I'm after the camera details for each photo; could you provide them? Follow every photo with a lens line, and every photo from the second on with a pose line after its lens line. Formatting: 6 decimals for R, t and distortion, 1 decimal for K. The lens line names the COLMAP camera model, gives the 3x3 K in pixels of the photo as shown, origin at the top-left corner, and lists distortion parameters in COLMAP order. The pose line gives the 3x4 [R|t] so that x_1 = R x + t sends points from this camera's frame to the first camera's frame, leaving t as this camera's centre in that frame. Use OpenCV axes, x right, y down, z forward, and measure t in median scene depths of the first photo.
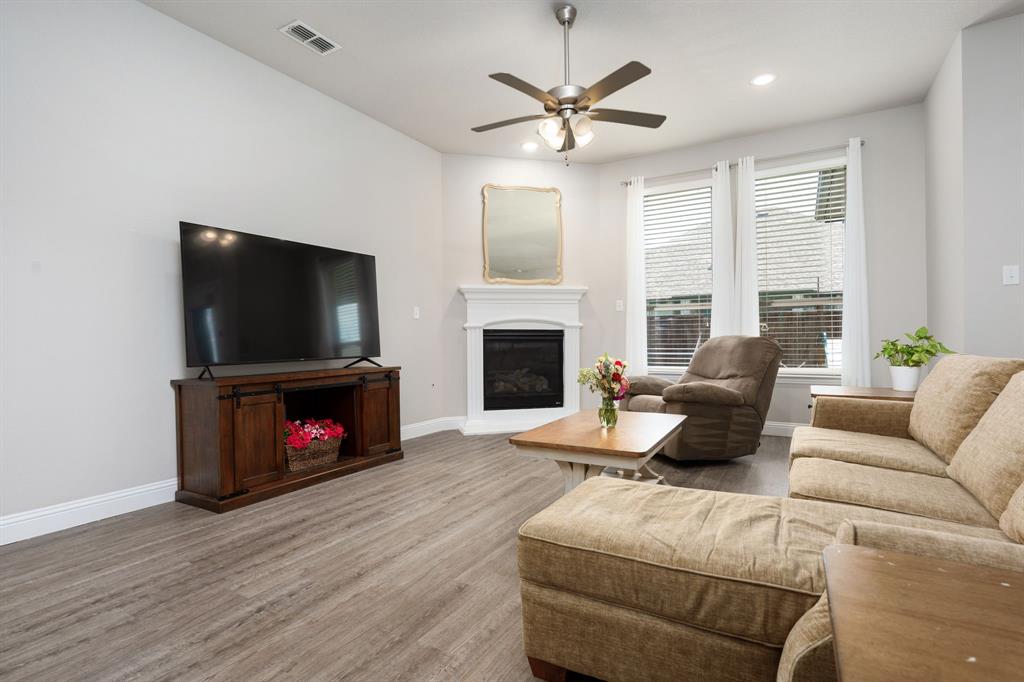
lens RADIAL K [[497.9, 0, 512.7], [0, 497.9, 342.0], [0, 0, 1]] dist [-0.004476, 0.000605]
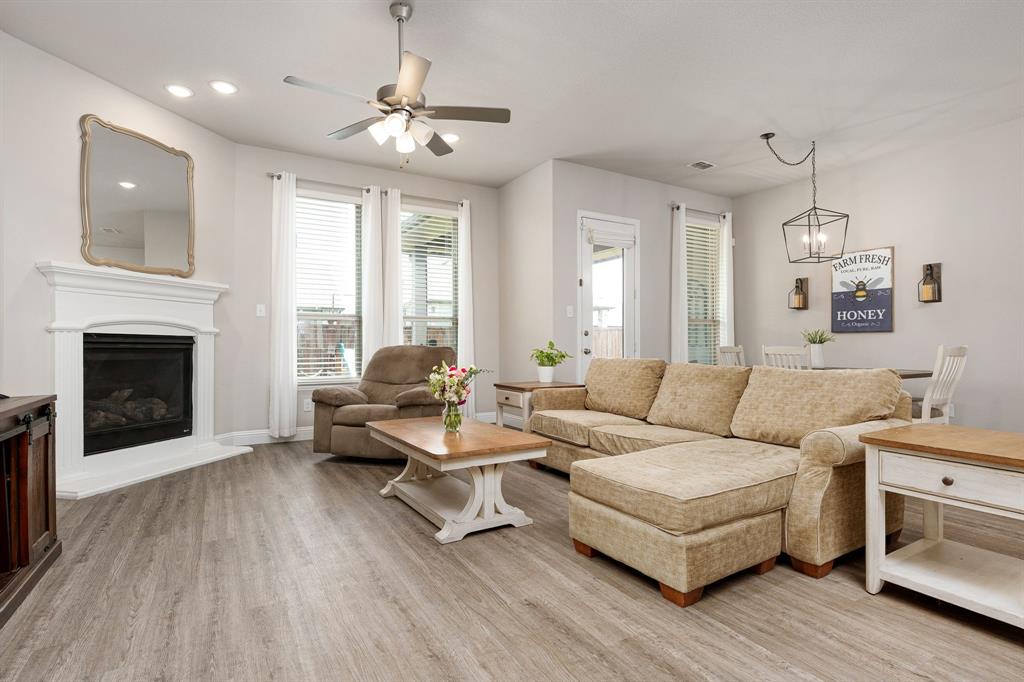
lens RADIAL K [[497.9, 0, 500.9], [0, 497.9, 343.3], [0, 0, 1]] dist [-0.004476, 0.000605]
pose [[0.501573, 0.012989, 0.865018, -0.455499], [0.003246, 0.999852, -0.016895, 0.001938], [-0.865109, 0.011282, 0.501457, 0.260540]]
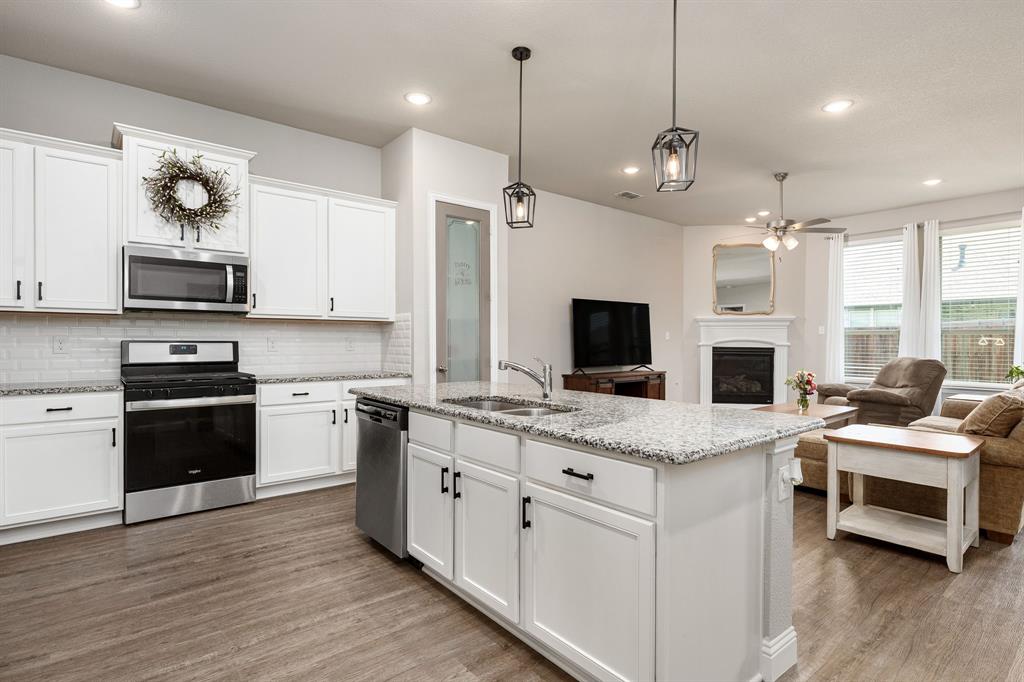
lens RADIAL K [[512.2, 0, 514.4], [0, 512.2, 341.5], [0, 0, 1]] dist [-0.005508, -0.000674]
pose [[0.935578, 0.014878, -0.352806, -0.095468], [-0.015403, 0.999880, 0.001320, -0.043596], [0.352783, 0.004199, 0.935696, -0.762443]]
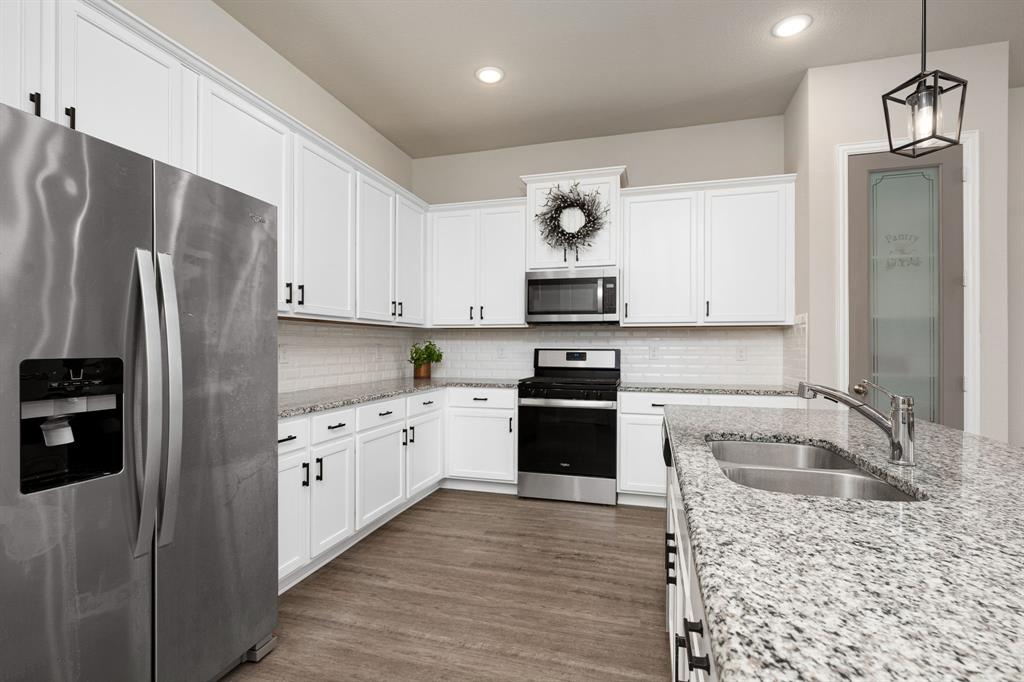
lens RADIAL K [[481.1, 0, 508.4], [0, 481.1, 347.9], [0, 0, 1]] dist [-0.000804, -0.000687]
pose [[0.238979, 0.012858, -0.970940, -0.043445], [-0.011751, 0.999877, 0.010349, -0.045066], [0.970954, 0.008936, 0.239101, -0.484512]]
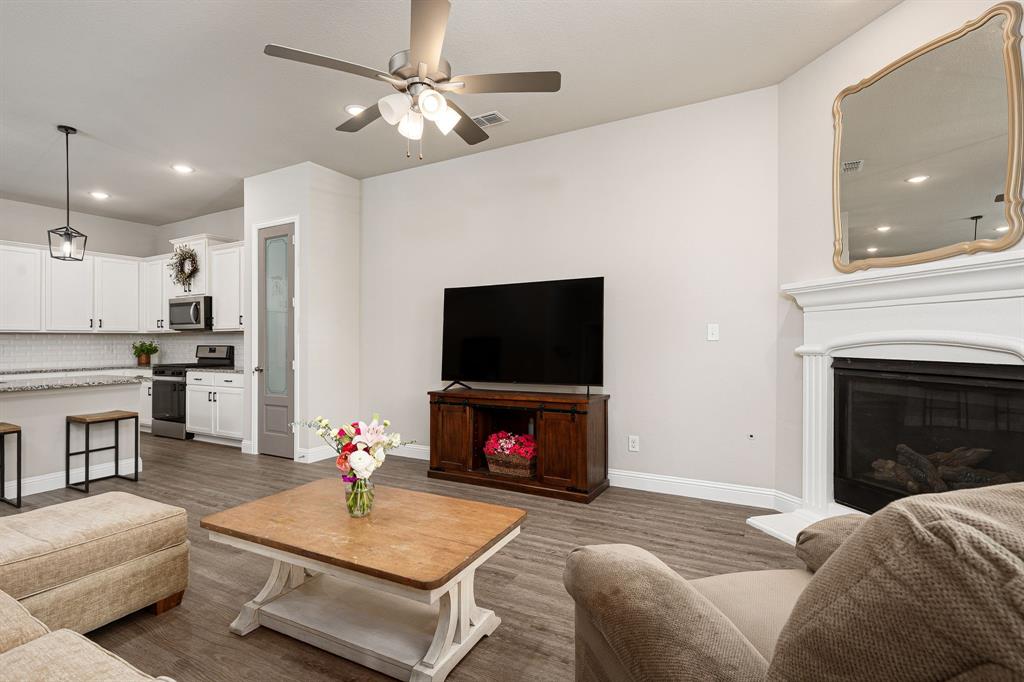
lens RADIAL K [[481.1, 0, 509.0], [0, 481.1, 334.1], [0, 0, 1]] dist [-0.000804, -0.000687]
pose [[0.027956, -0.003834, -0.999602, 0.622704], [-0.000655, 0.999992, -0.003854, -0.064675], [0.999609, 0.000762, 0.027953, 0.818382]]
